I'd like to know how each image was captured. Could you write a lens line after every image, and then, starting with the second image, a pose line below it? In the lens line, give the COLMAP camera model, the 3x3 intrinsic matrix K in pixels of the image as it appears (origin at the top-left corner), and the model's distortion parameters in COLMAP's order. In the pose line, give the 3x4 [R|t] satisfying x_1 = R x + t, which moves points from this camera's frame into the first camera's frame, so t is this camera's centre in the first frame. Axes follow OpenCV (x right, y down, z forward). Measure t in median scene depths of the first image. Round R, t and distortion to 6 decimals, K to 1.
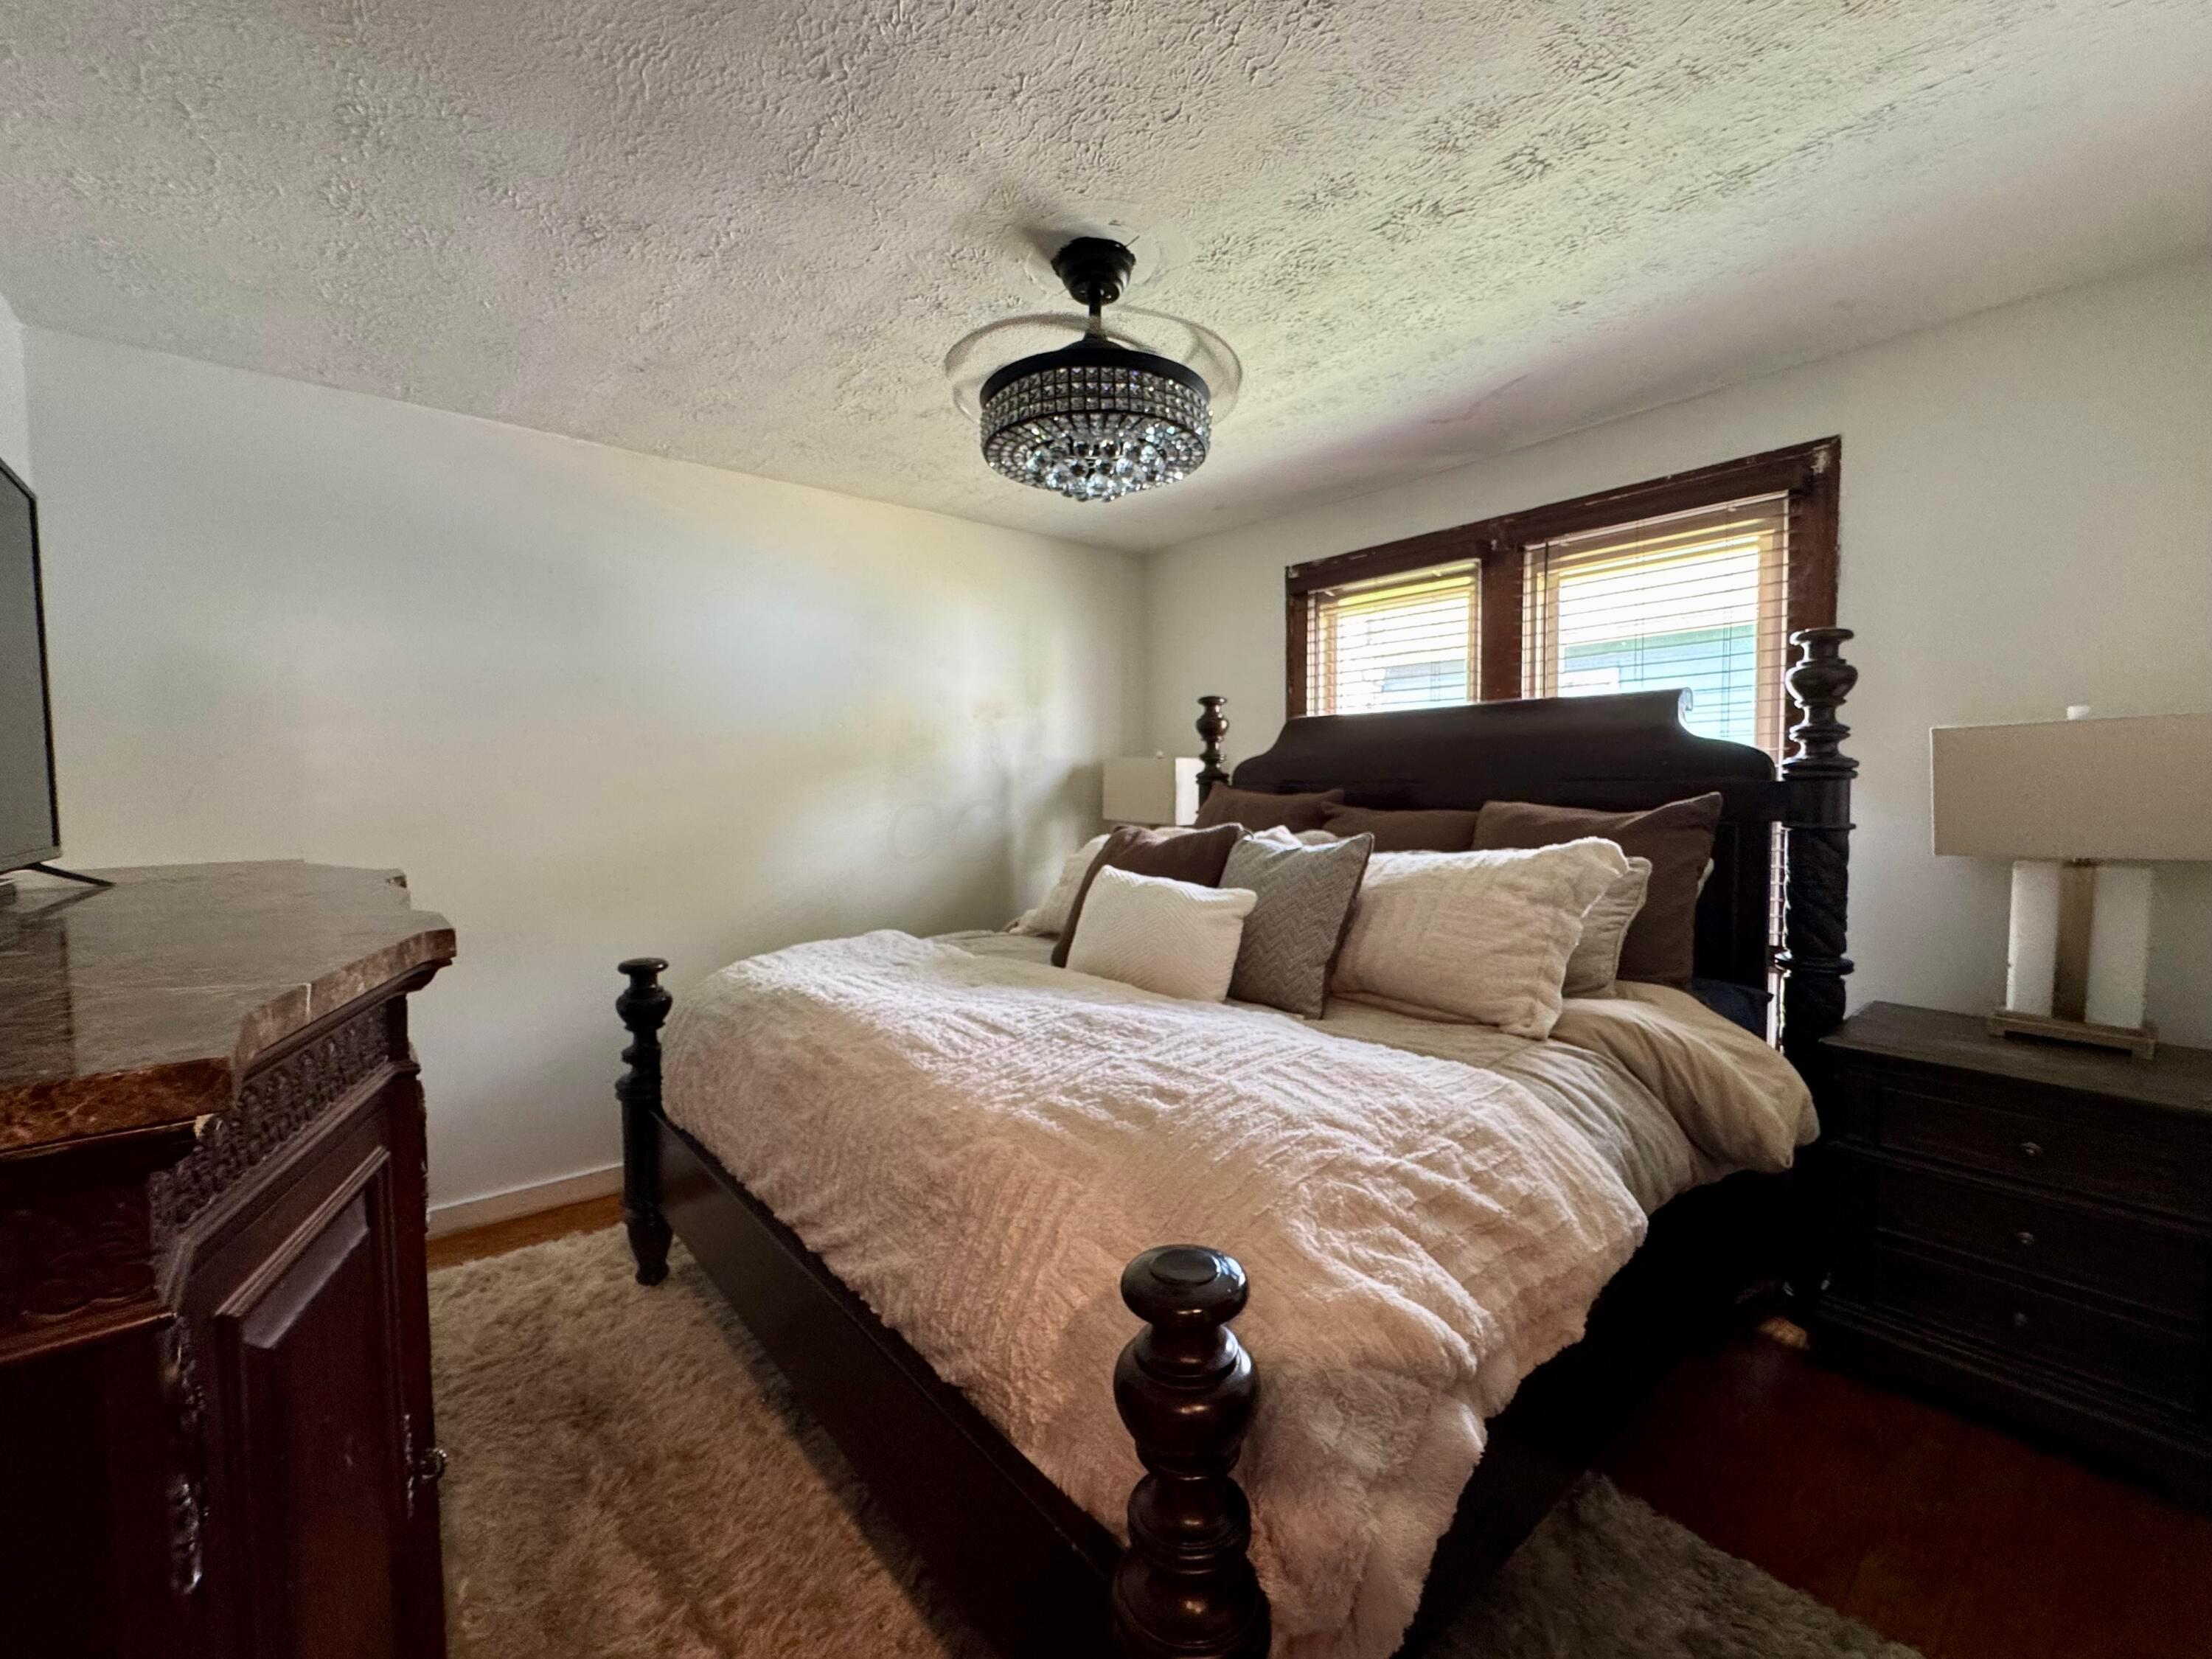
lens RADIAL K [[912.4, 0, 1106.0], [0, 912.4, 829.5], [0, 0, 1]] dist [-0.002890, -0.000180]
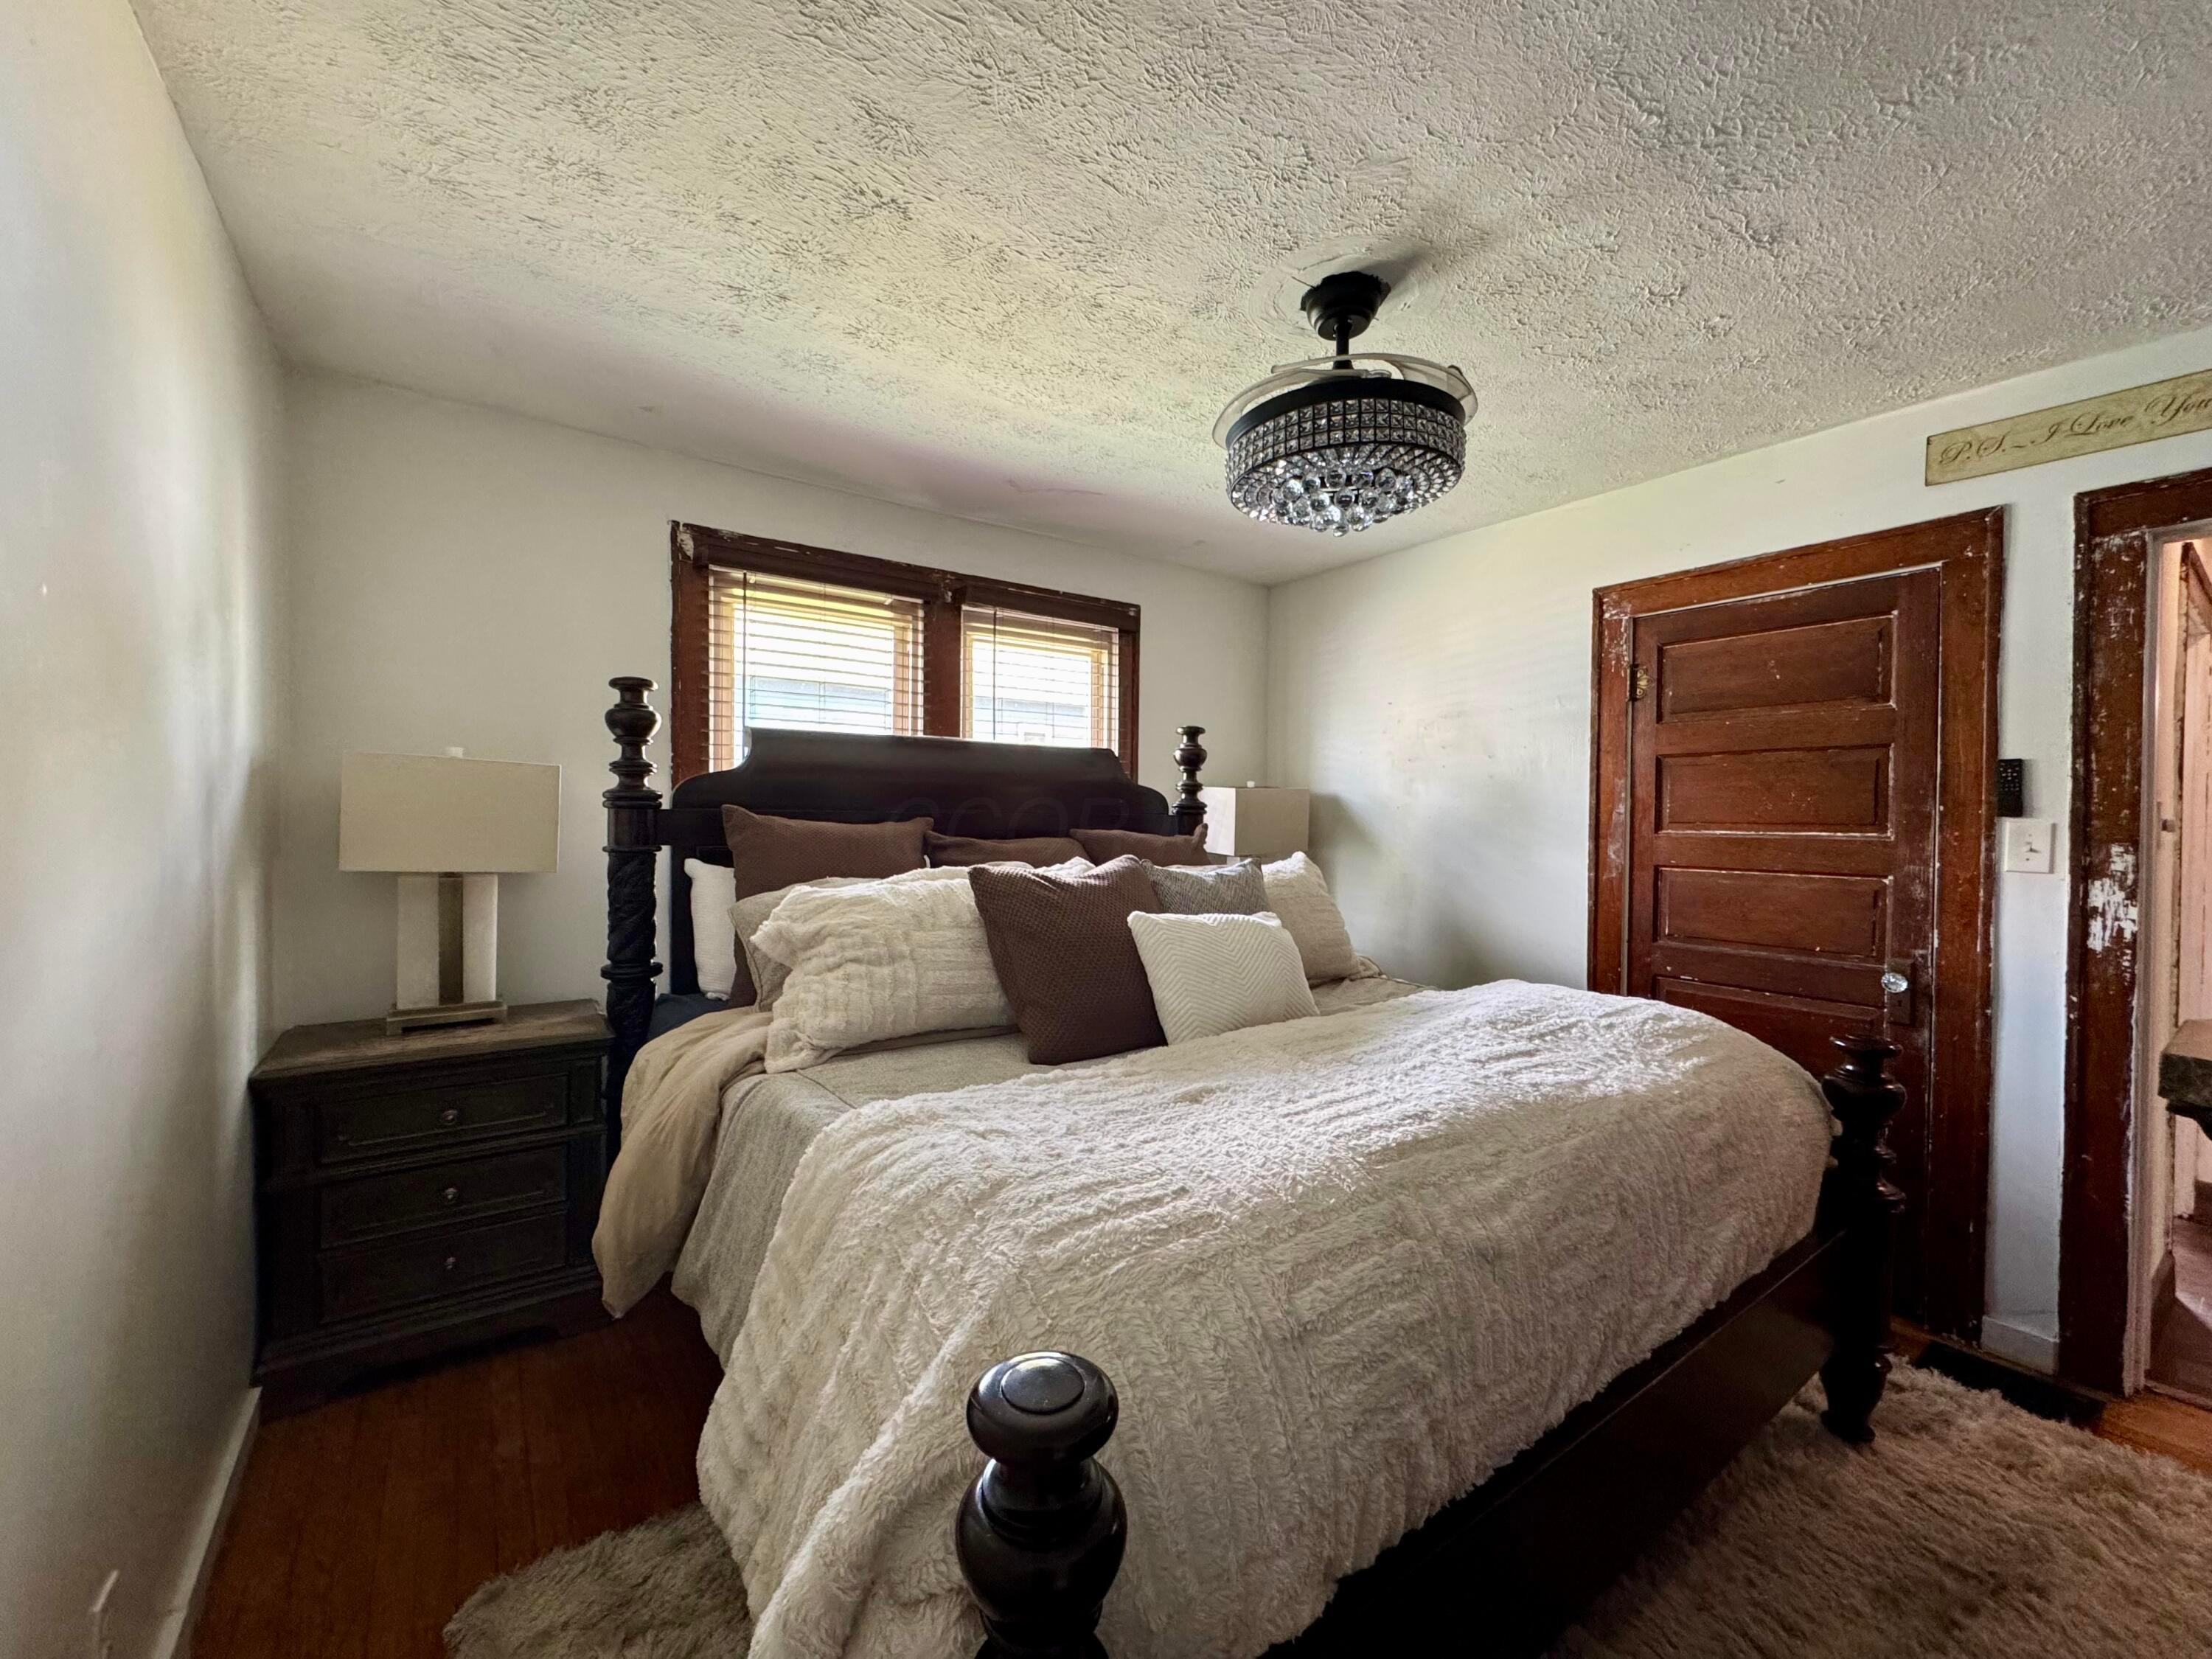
lens RADIAL K [[881.0, 0, 1106.0], [0, 881.0, 829.5], [0, 0, 1]] dist [-0.006788, 0.003741]
pose [[0.079913, -0.010444, 0.996747, -0.644687], [0.037424, 0.999272, 0.007470, -0.033939], [-0.996099, 0.036705, 0.080245, 0.774257]]
